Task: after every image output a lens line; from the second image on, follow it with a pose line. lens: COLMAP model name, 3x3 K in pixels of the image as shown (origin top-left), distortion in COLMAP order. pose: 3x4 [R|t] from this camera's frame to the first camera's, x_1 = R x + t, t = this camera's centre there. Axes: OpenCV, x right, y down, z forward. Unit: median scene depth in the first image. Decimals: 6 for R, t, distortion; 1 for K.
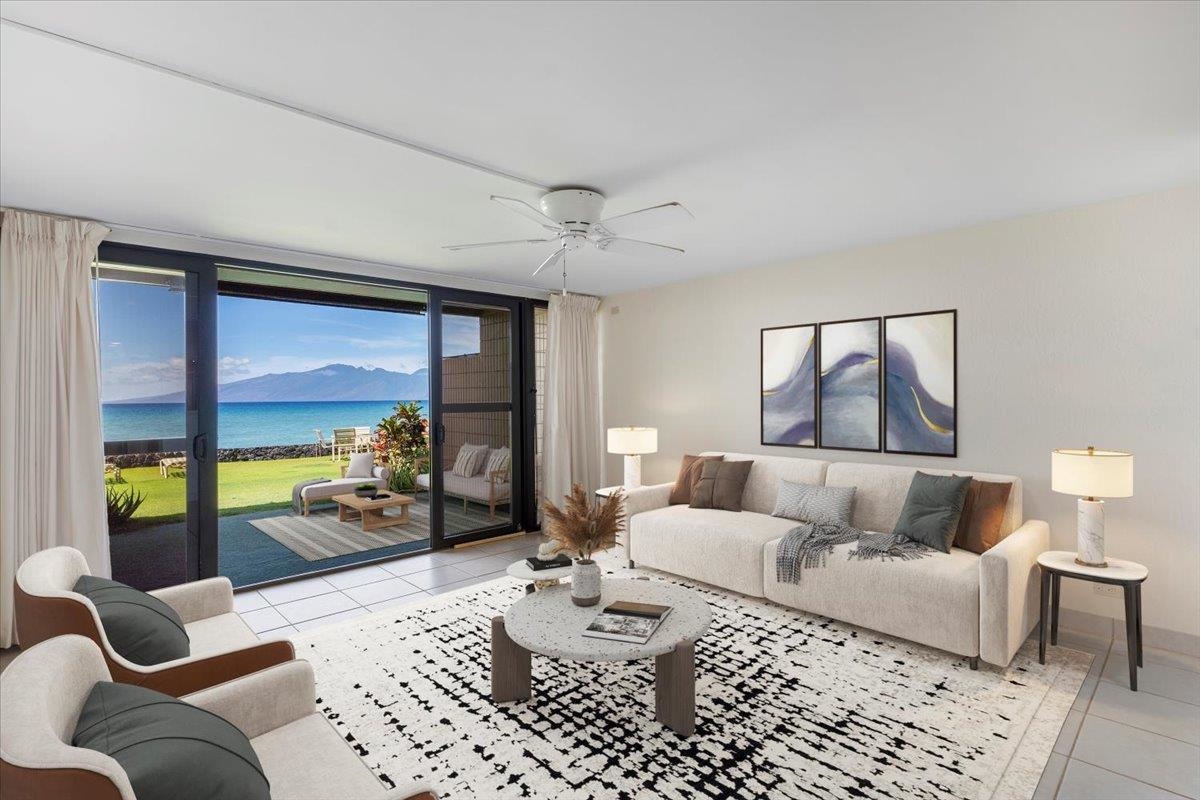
lens RADIAL K [[571.2, 0, 595.2], [0, 571.2, 396.8], [0, 0, 1]] dist [0.001409, 0.000024]
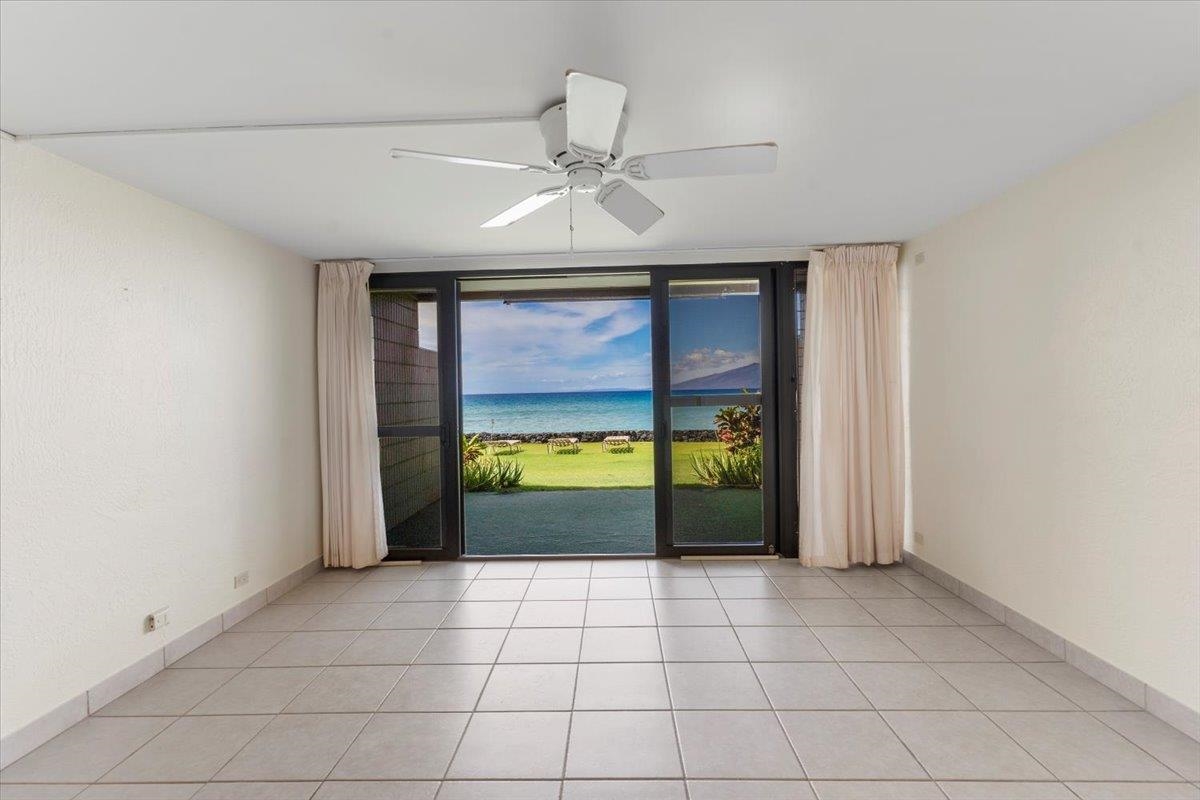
lens RADIAL K [[571.2, 0, 595.2], [0, 571.2, 396.8], [0, 0, 1]] dist [0.001409, 0.000024]
pose [[0.705470, 0.004543, -0.708725, 0.327450], [0.012840, 0.999733, 0.019190, -0.006384], [0.708624, -0.022638, 0.705223, 0.327474]]
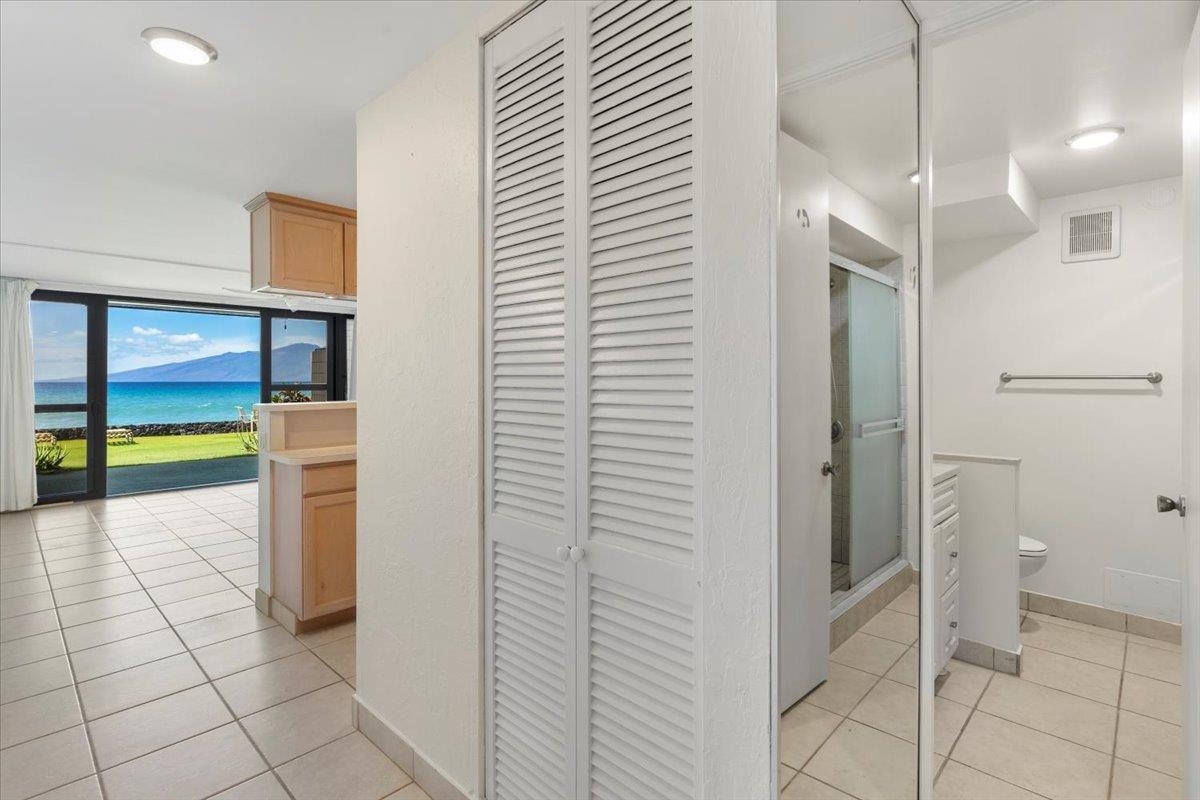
lens RADIAL K [[580.0, 0, 596.7], [0, 580.0, 380.5], [0, 0, 1]] dist [0.001275, 0.000930]
pose [[0.998793, 0.010364, 0.048017, 0.599553], [-0.010410, 0.999946, 0.000707, -0.010121], [-0.048007, -0.001206, 0.998846, -0.666666]]
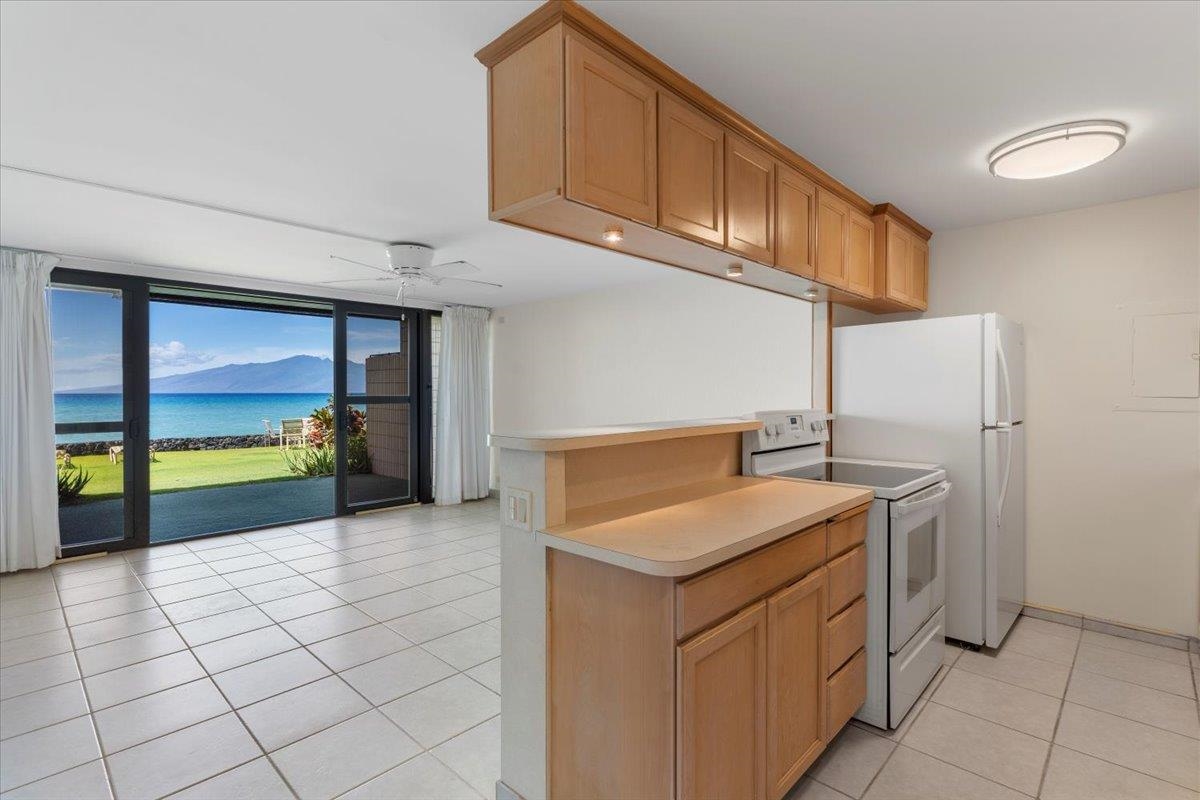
lens RADIAL K [[568.2, 0, 596.9], [0, 568.2, 399.2], [0, 0, 1]] dist [0.001187, -0.000540]
pose [[0.998506, 0.010233, 0.053682, 0.229748], [-0.010942, 0.999856, 0.012943, -0.004099], [-0.053542, -0.013511, 0.998474, -0.272293]]
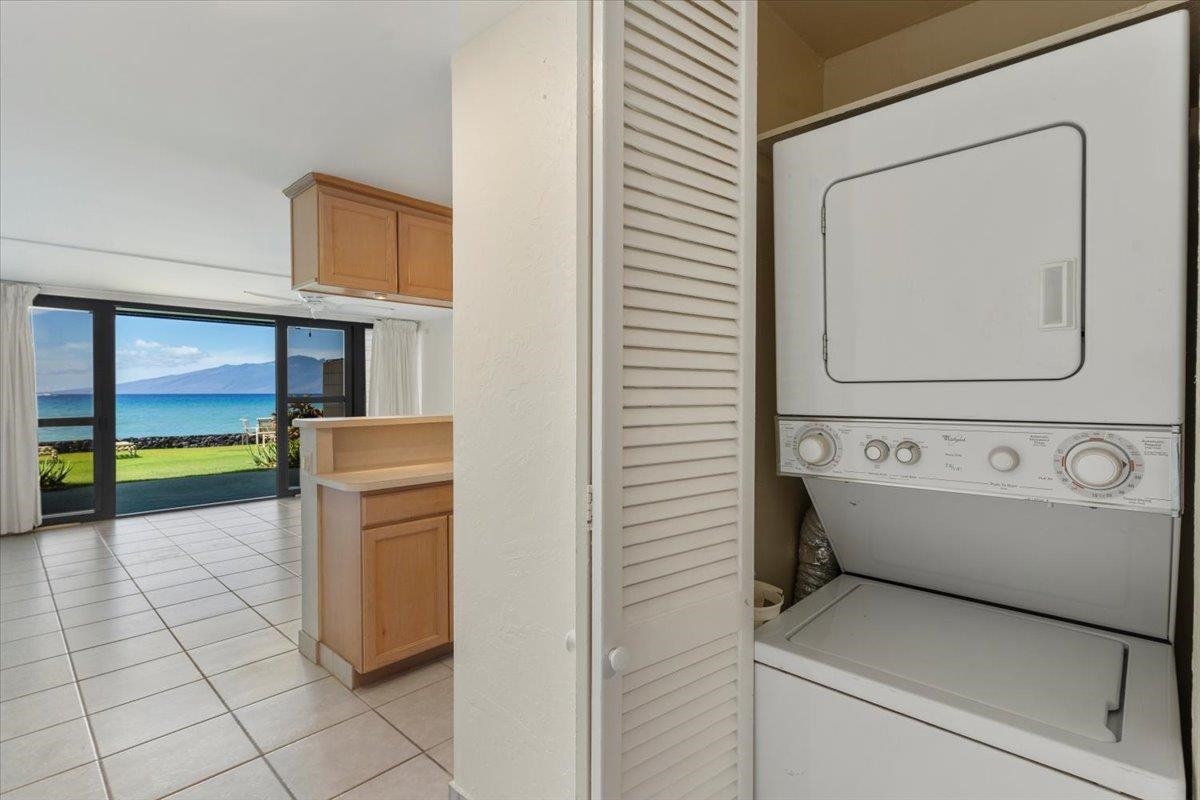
lens RADIAL K [[568.2, 0, 596.9], [0, 568.2, 399.2], [0, 0, 1]] dist [0.001187, -0.000540]
pose [[0.998096, 0.010036, 0.060852, 0.488500], [-0.010783, 0.999870, 0.011957, -0.008776], [-0.060724, -0.012590, 0.998075, -0.550994]]
